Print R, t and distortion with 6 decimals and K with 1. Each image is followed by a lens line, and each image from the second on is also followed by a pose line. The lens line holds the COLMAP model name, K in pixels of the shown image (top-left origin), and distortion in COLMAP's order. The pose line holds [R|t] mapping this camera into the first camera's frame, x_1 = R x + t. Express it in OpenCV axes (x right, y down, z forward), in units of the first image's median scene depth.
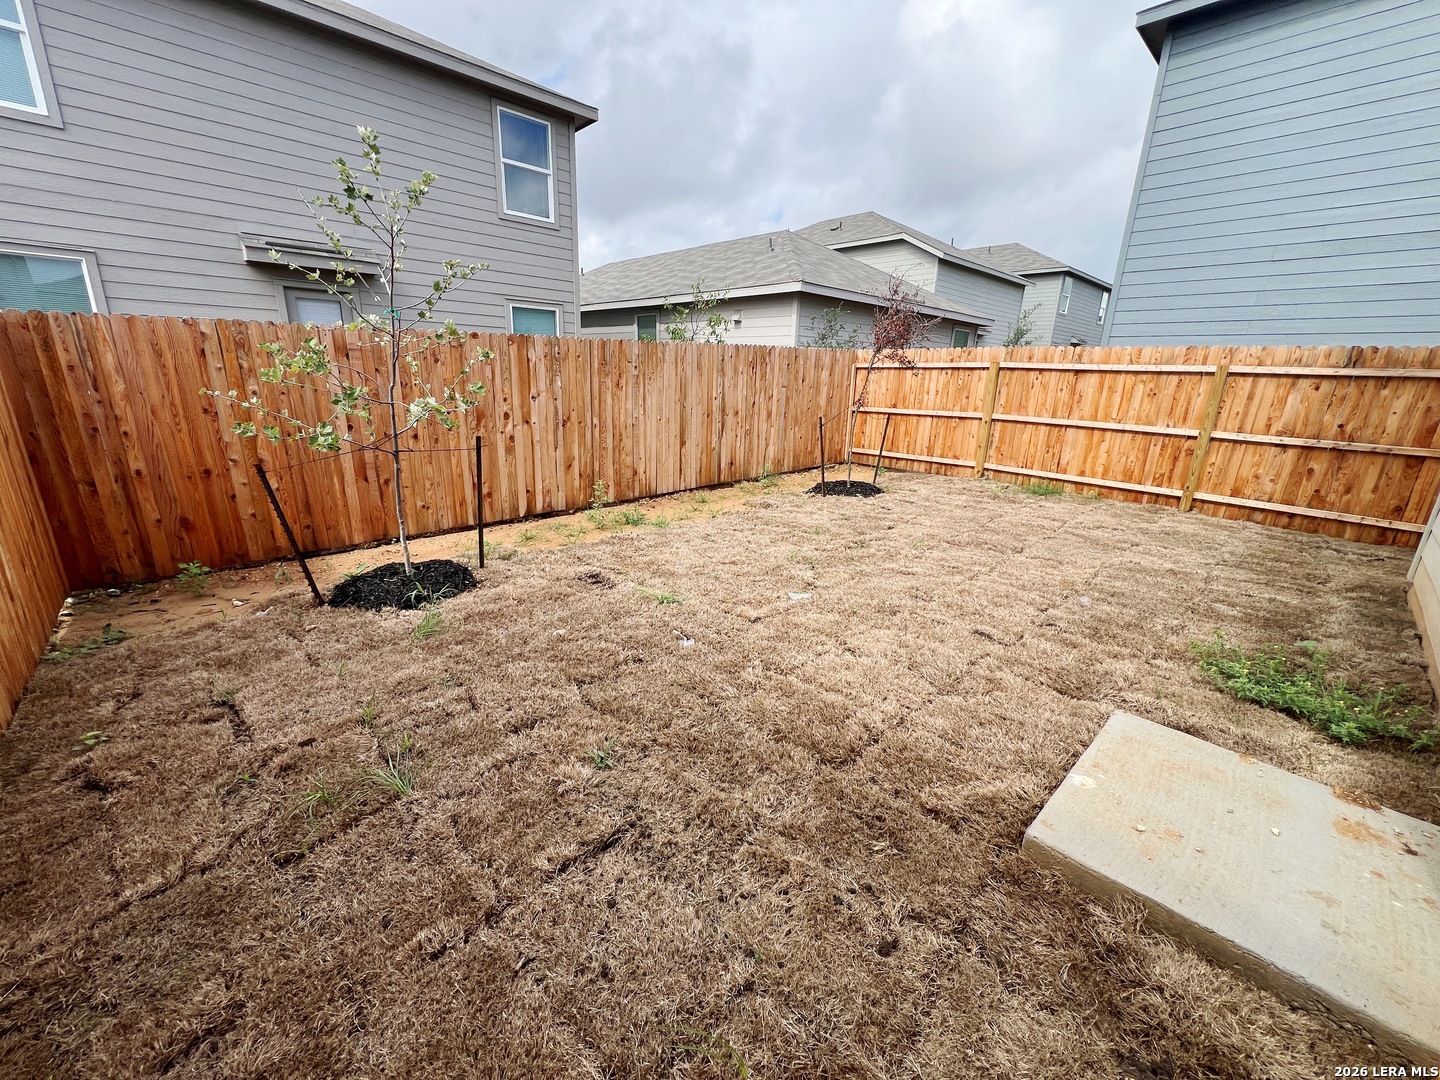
lens RADIAL K [[578.5, 0, 727.9], [0, 578.5, 547.0], [0, 0, 1]] dist [-0.002808, 0.000858]
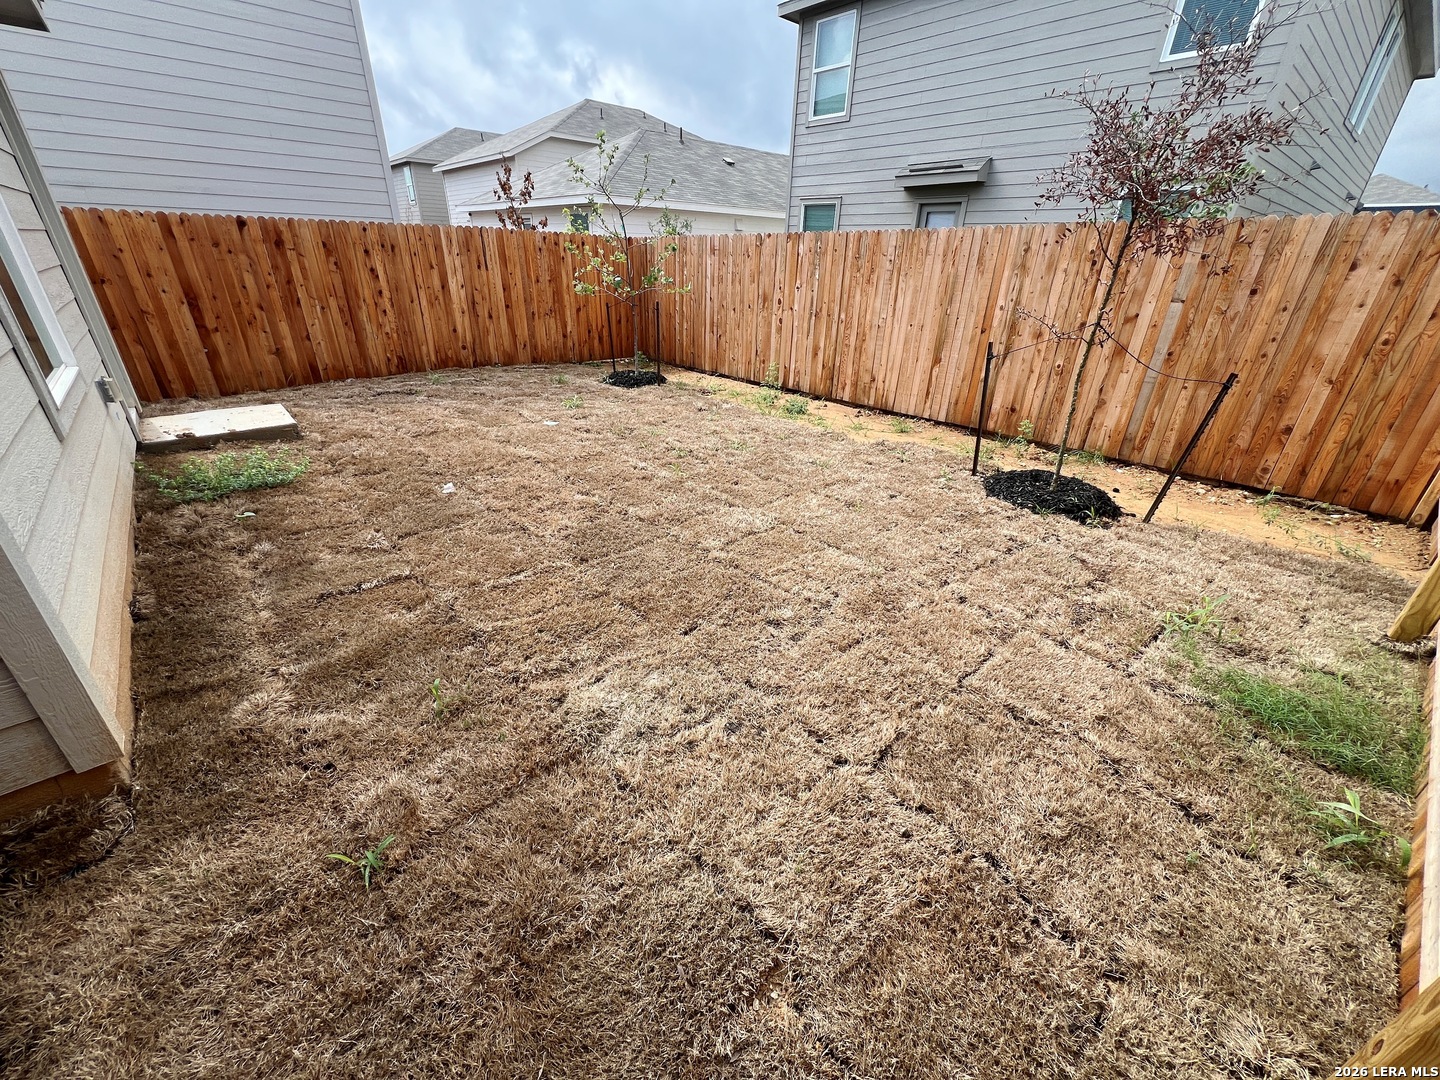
lens RADIAL K [[578.5, 0, 727.6], [0, 578.5, 533.3], [0, 0, 1]] dist [-0.002808, 0.000858]
pose [[-0.017859, 0.418715, -0.907942, 0.836005], [-0.308058, 0.861605, 0.403406, -0.227633], [0.951200, 0.286903, 0.113601, 0.769243]]
